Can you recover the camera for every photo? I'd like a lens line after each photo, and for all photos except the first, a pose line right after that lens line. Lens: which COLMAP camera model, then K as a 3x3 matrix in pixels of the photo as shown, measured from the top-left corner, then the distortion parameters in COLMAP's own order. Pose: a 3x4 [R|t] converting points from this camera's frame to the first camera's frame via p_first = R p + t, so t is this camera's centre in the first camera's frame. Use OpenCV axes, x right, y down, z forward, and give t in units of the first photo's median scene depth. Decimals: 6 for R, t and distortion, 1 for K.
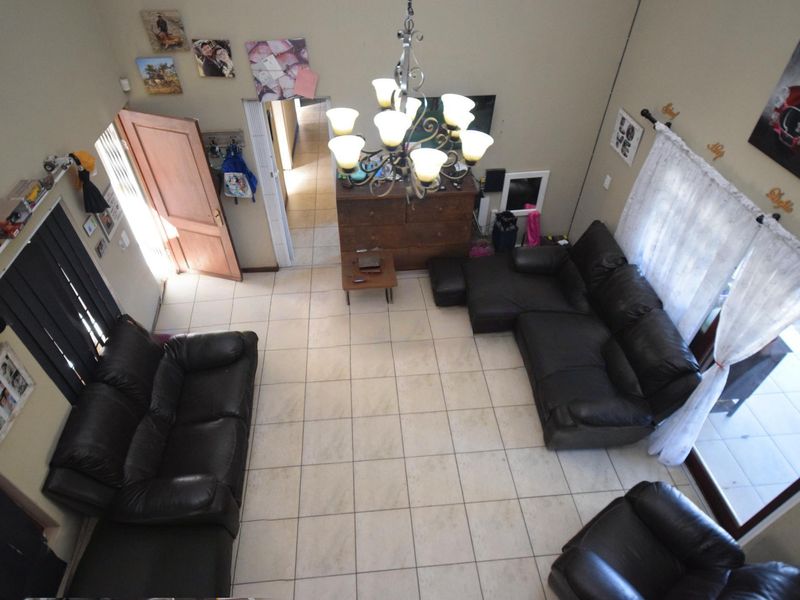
lens RADIAL K [[492.3, 0, 399.7], [0, 492.3, 299.4], [0, 0, 1]] dist [0.036501, 0.004024]
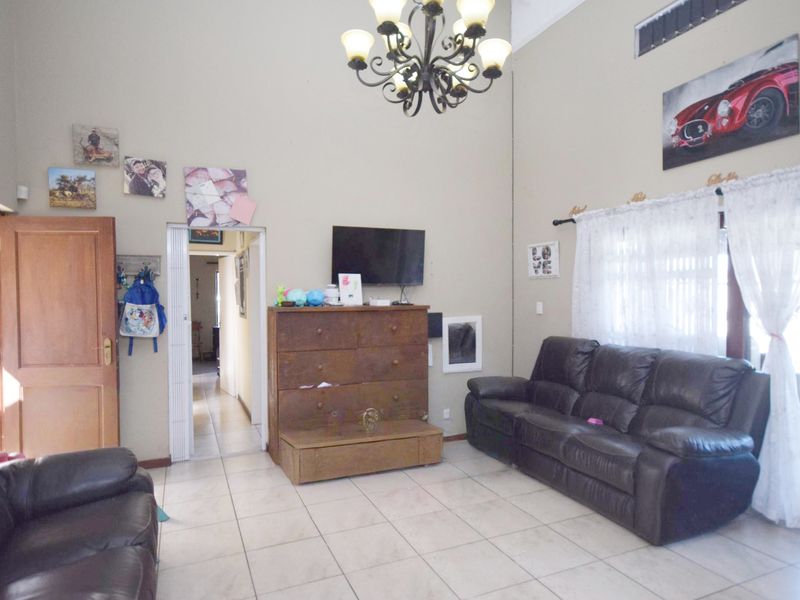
lens RADIAL K [[492.3, 0, 398.4], [0, 492.3, 301.7], [0, 0, 1]] dist [0.036501, 0.004024]
pose [[0.948032, -0.018028, 0.317665, -0.216792], [0.227268, 0.737101, -0.636421, 0.394807], [-0.222677, 0.675543, 0.702892, 0.380931]]
